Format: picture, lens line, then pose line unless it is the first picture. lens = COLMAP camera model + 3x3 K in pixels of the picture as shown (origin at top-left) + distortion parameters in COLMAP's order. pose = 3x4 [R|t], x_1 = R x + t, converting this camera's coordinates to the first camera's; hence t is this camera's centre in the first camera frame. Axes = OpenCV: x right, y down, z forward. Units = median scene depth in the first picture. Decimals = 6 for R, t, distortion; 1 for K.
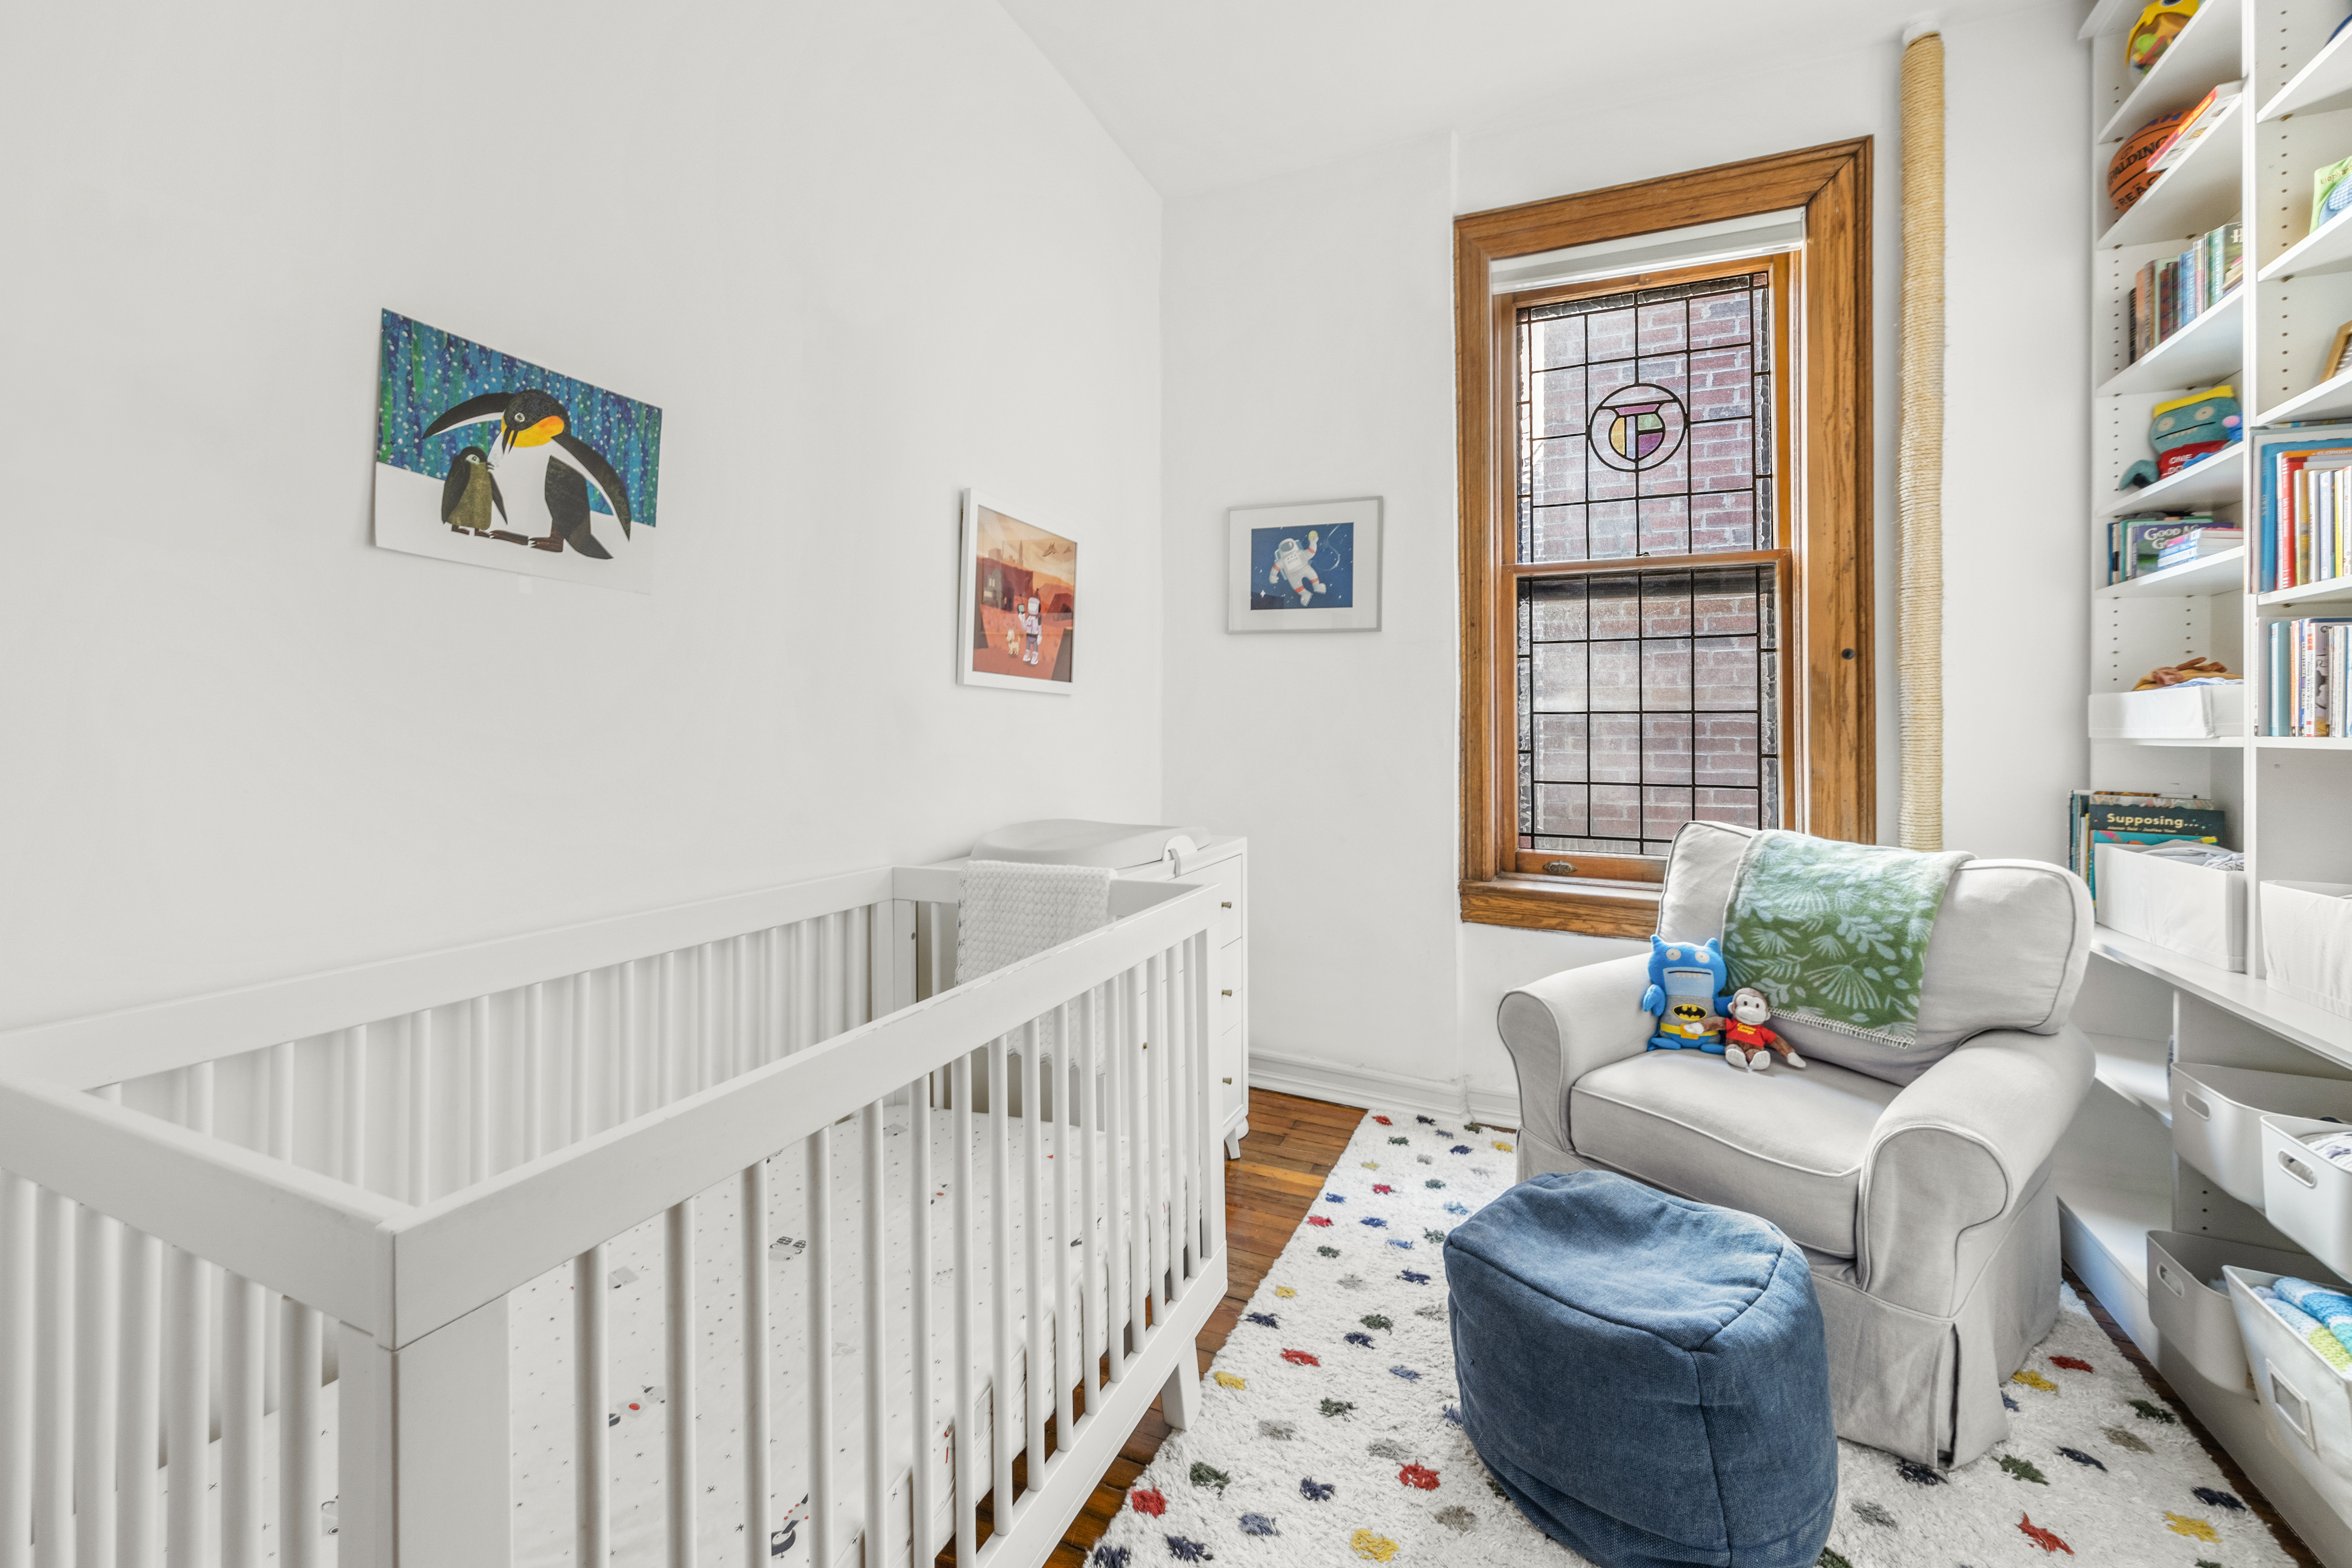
lens RADIAL K [[978.0, 0, 1178.2], [0, 978.0, 707.4], [0, 0, 1]] dist [-0.050903, 0.007730]
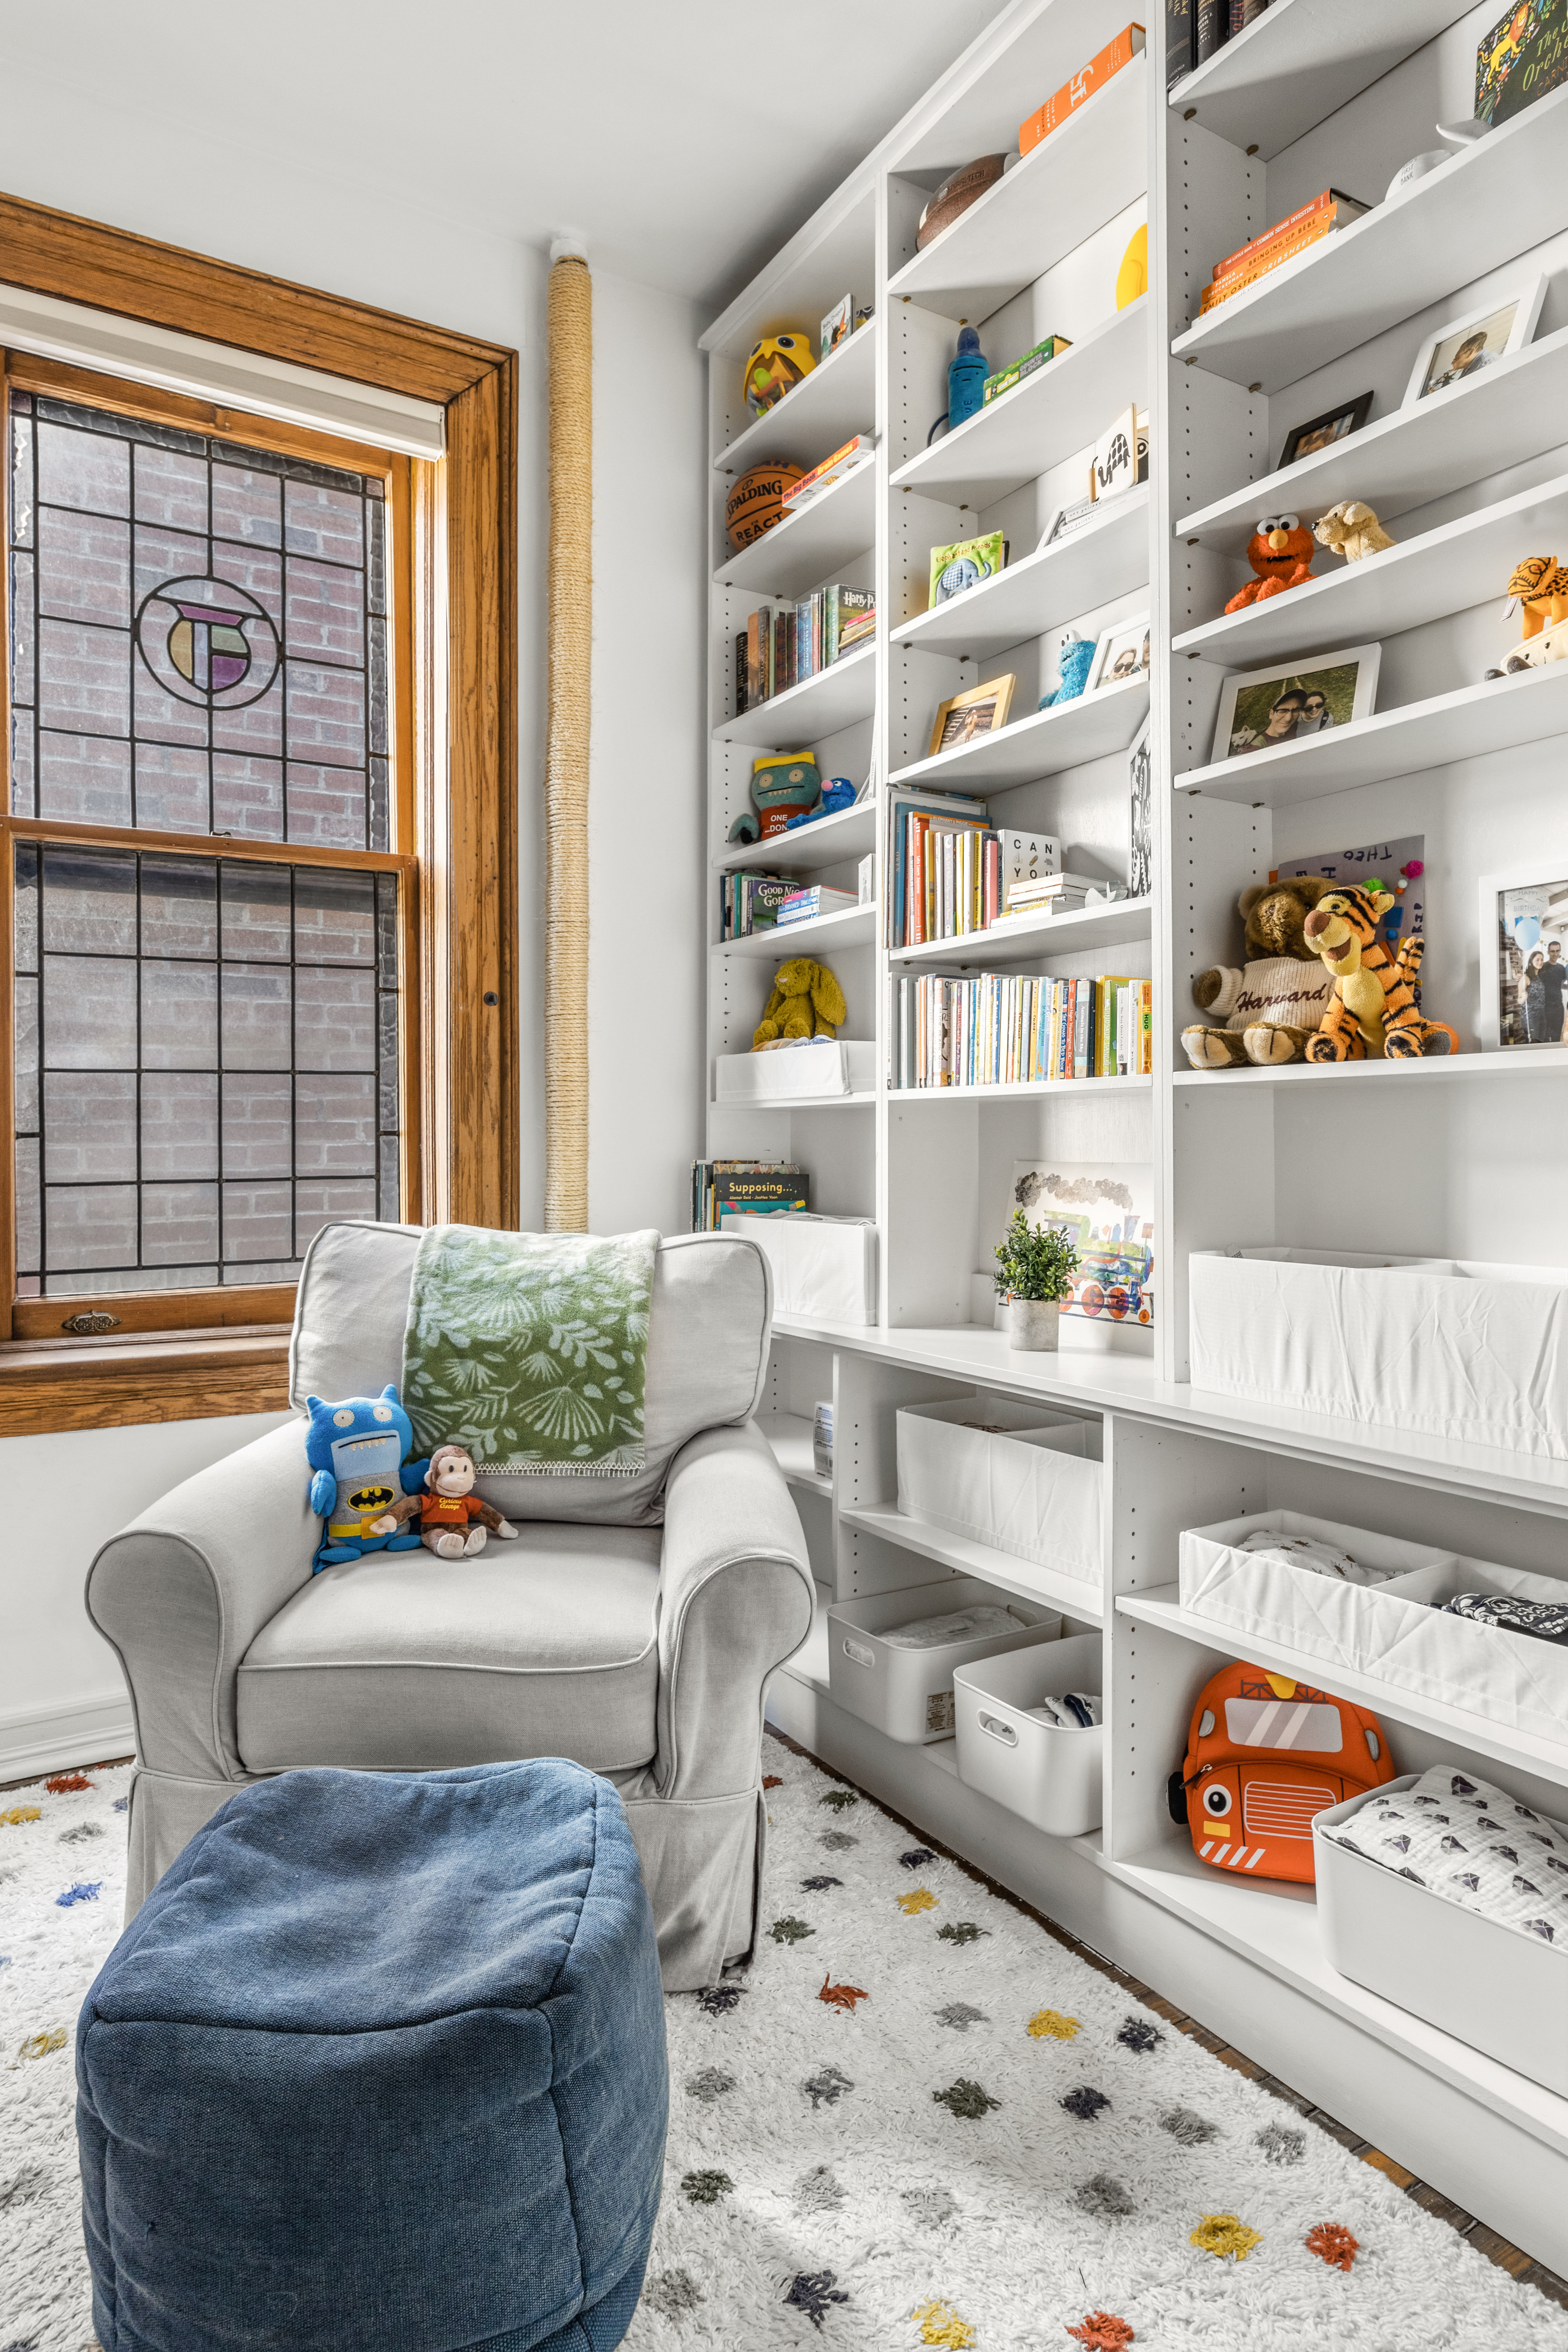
lens RADIAL K [[1306.4, 0, 784.9], [0, 1306.4, 1116.8], [0, 0, 1]] dist [-0.014679, -0.001416]
pose [[0.549669, -0.005571, 0.835364, -0.072077], [0.002068, 0.999984, 0.005308, 0.041300], [-0.835380, -0.001190, 0.549671, 0.237232]]
